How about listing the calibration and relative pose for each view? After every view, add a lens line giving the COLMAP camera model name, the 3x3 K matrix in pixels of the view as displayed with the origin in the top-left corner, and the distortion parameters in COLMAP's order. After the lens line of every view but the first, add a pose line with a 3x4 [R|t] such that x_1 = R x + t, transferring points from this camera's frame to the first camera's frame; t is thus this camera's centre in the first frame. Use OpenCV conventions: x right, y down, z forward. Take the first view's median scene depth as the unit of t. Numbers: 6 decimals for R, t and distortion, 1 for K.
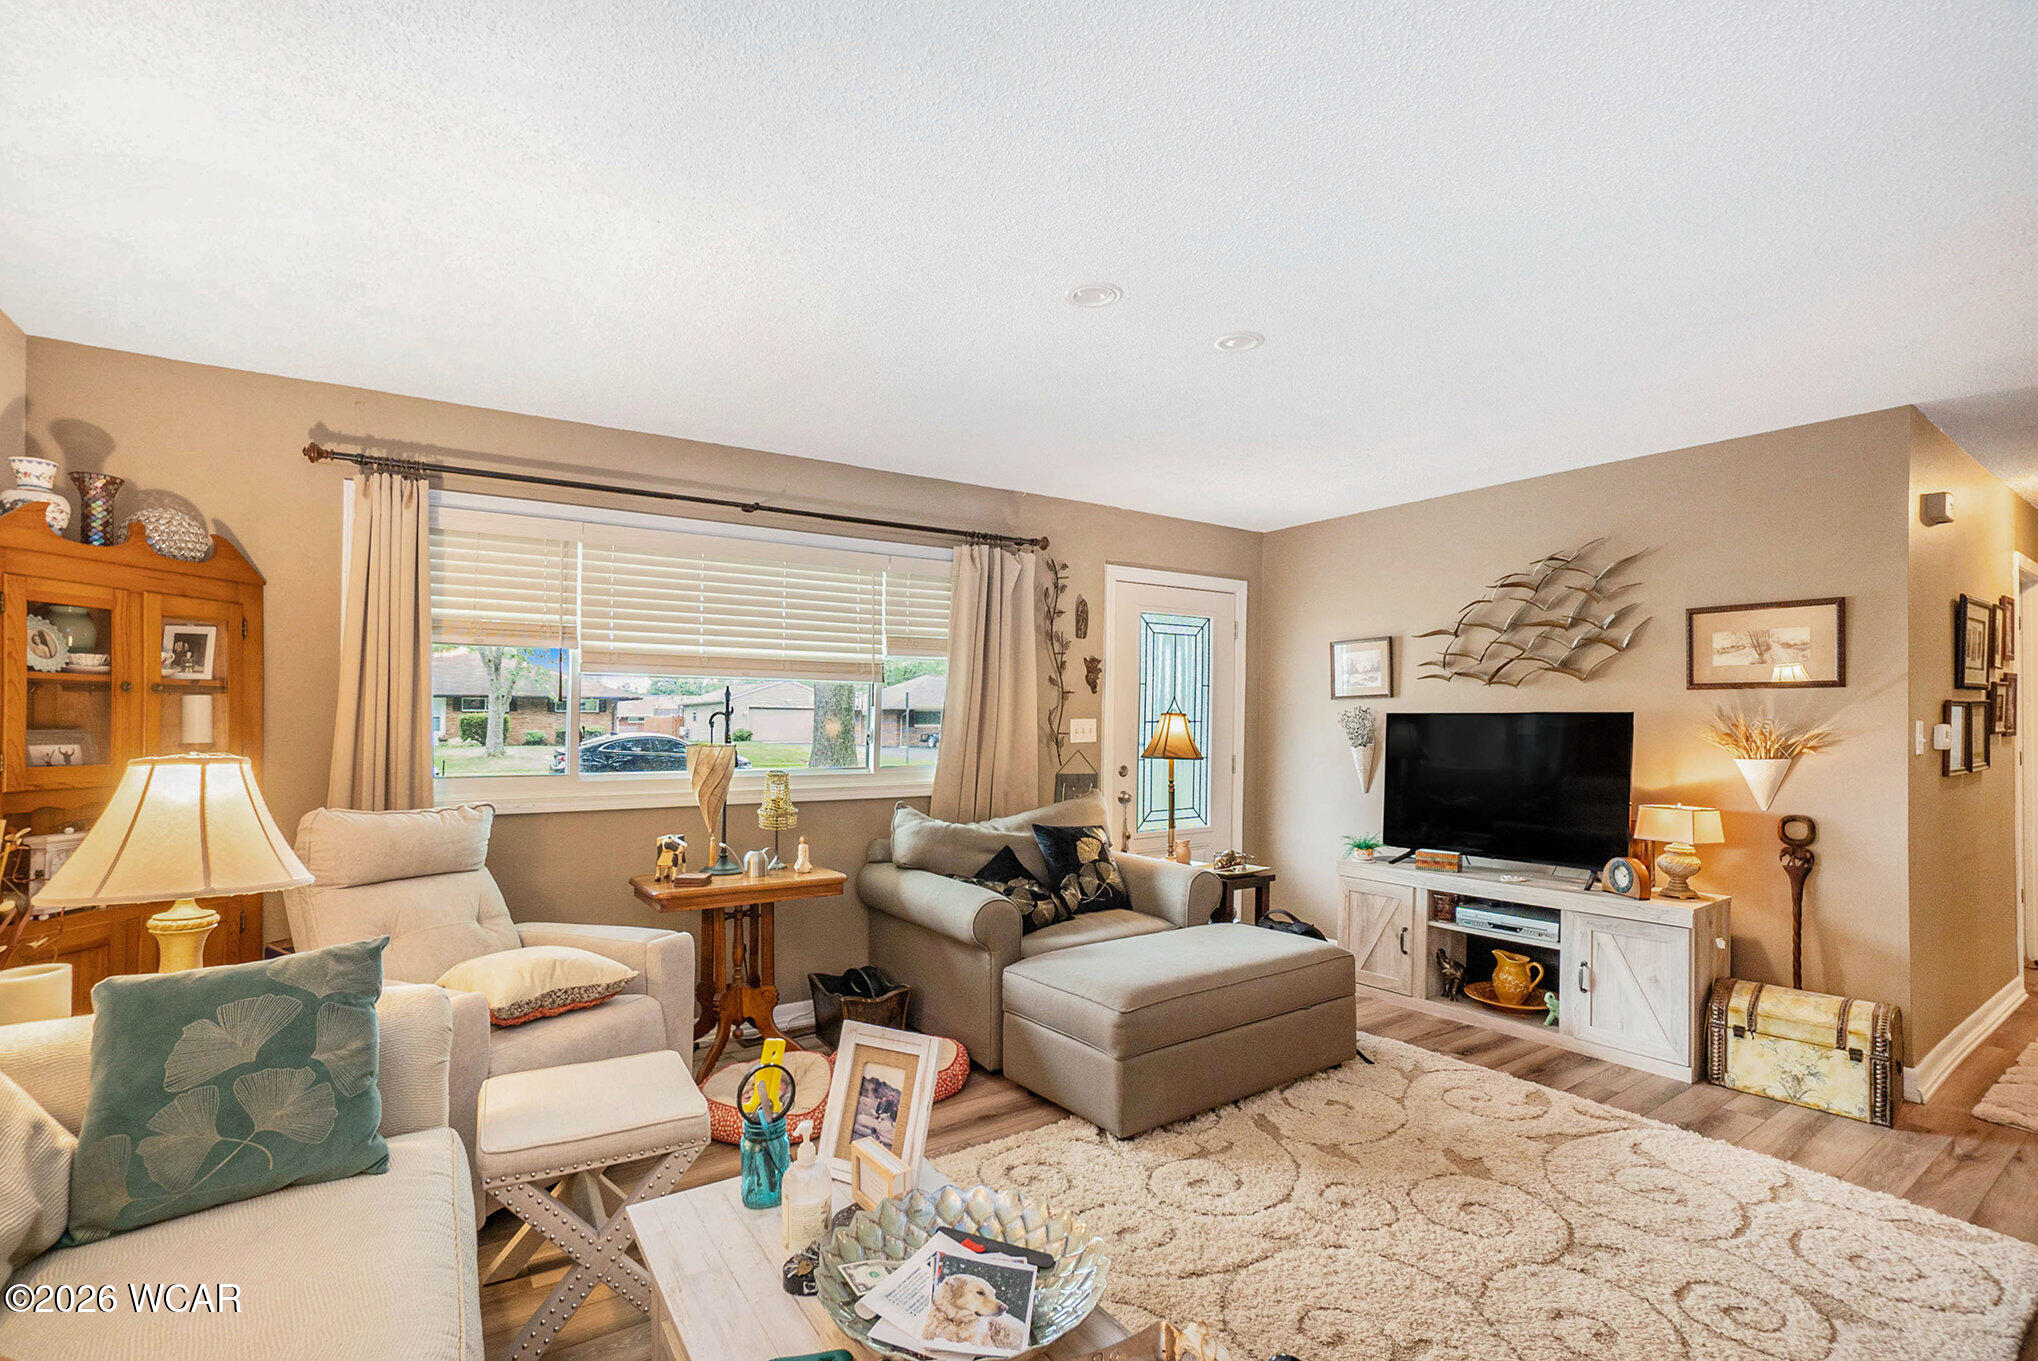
lens RADIAL K [[936.4, 0, 1017.5], [0, 936.4, 683.9], [0, 0, 1]] dist [0.000283, 0.000132]
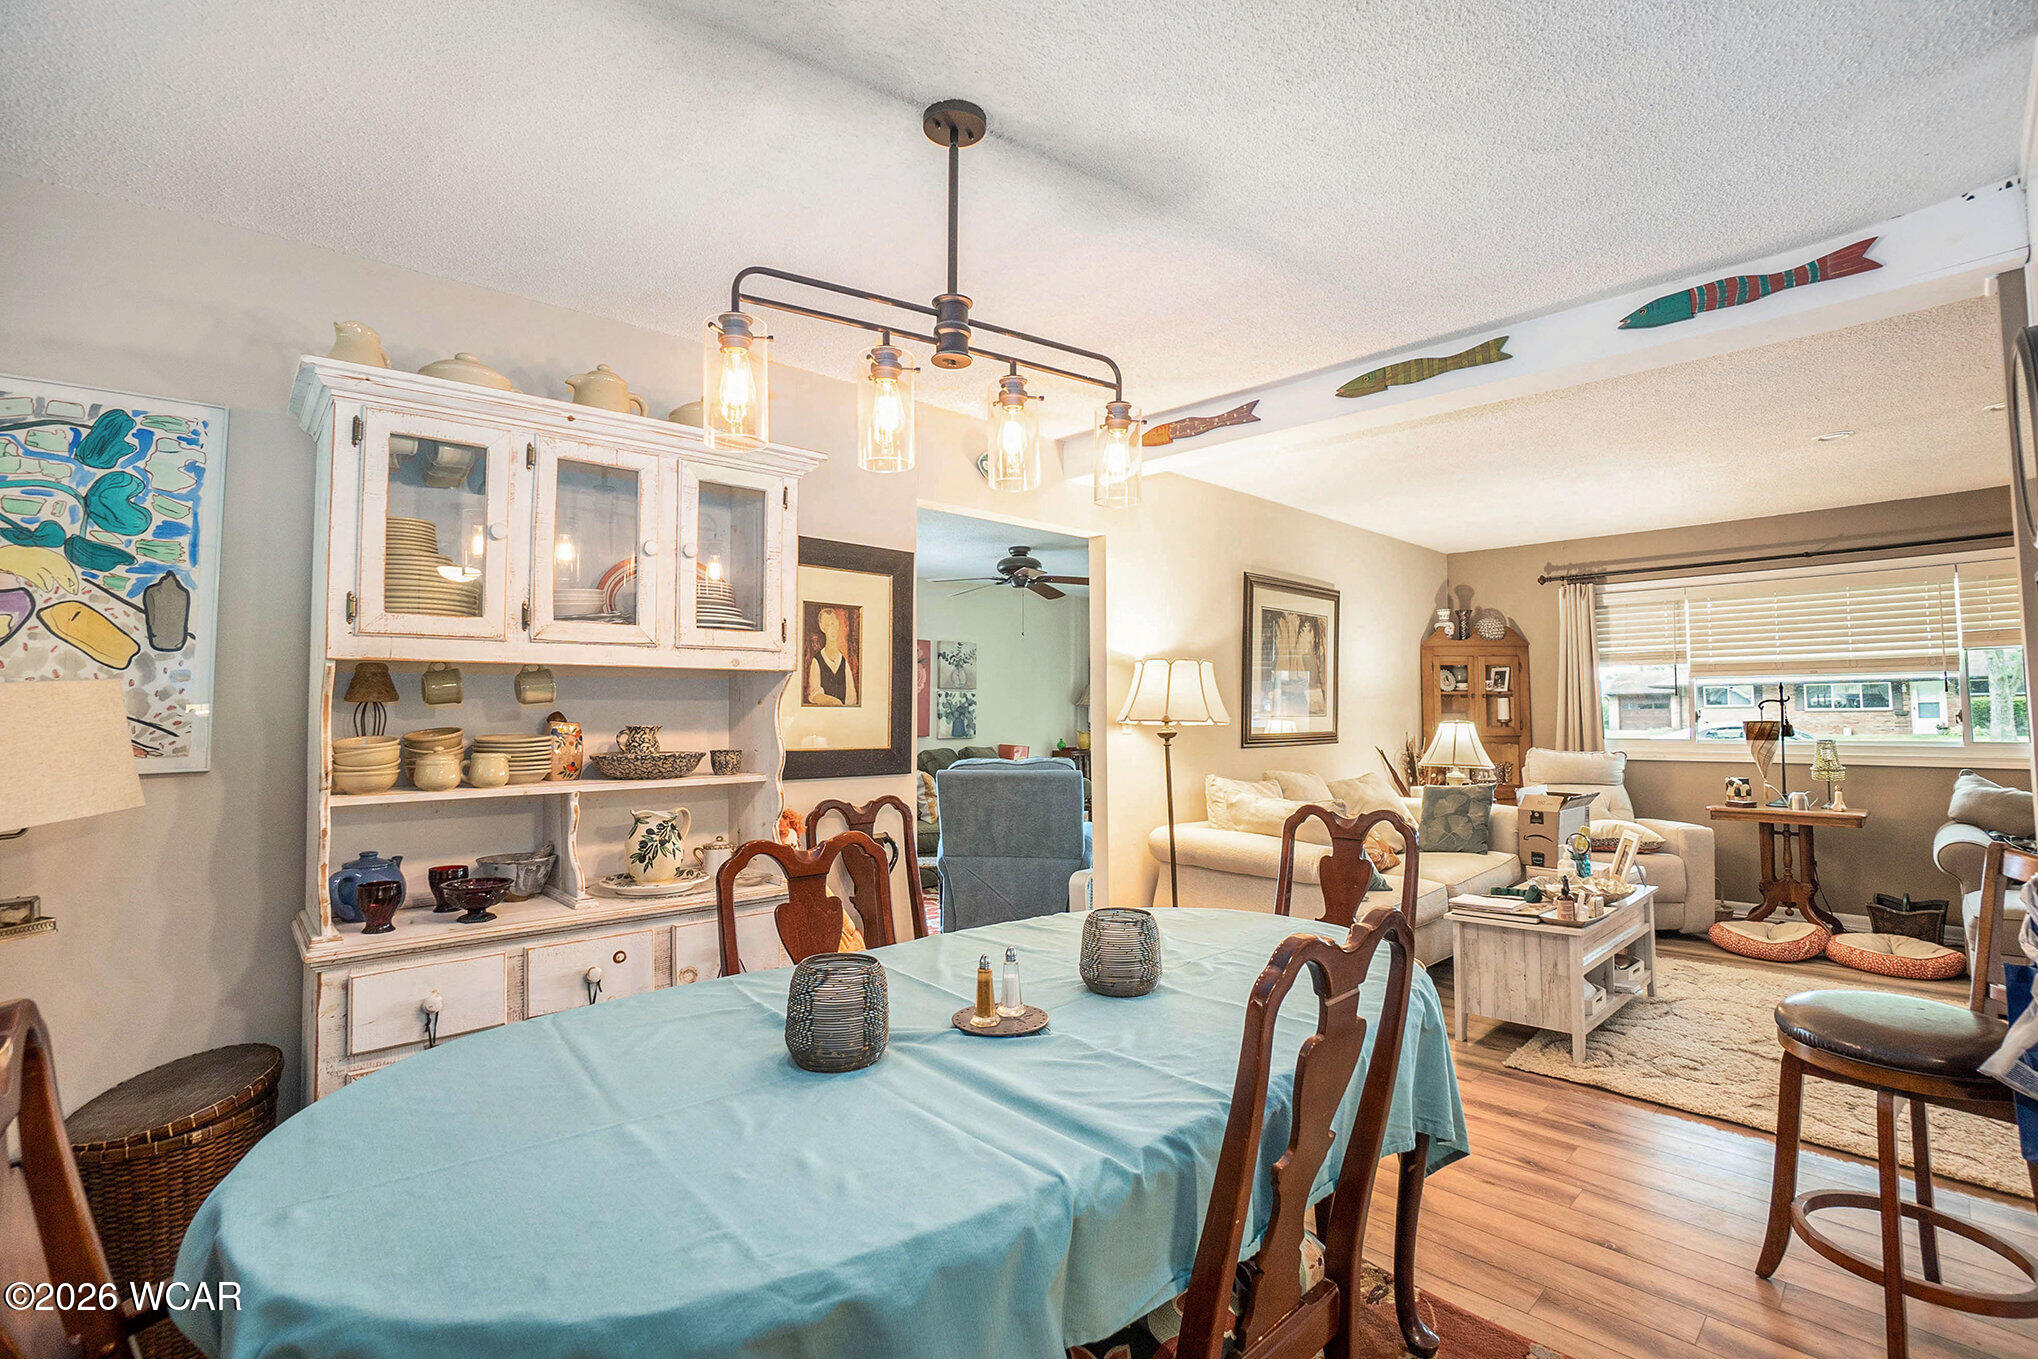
lens RADIAL K [[936.4, 0, 1018.1], [0, 936.4, 681.1], [0, 0, 1]] dist [0.000283, 0.000132]
pose [[0.181197, -0.041542, -0.982569, 1.045551], [0.049400, 0.998231, -0.033094, -0.011256], [0.982205, -0.042543, 0.182928, -0.523375]]
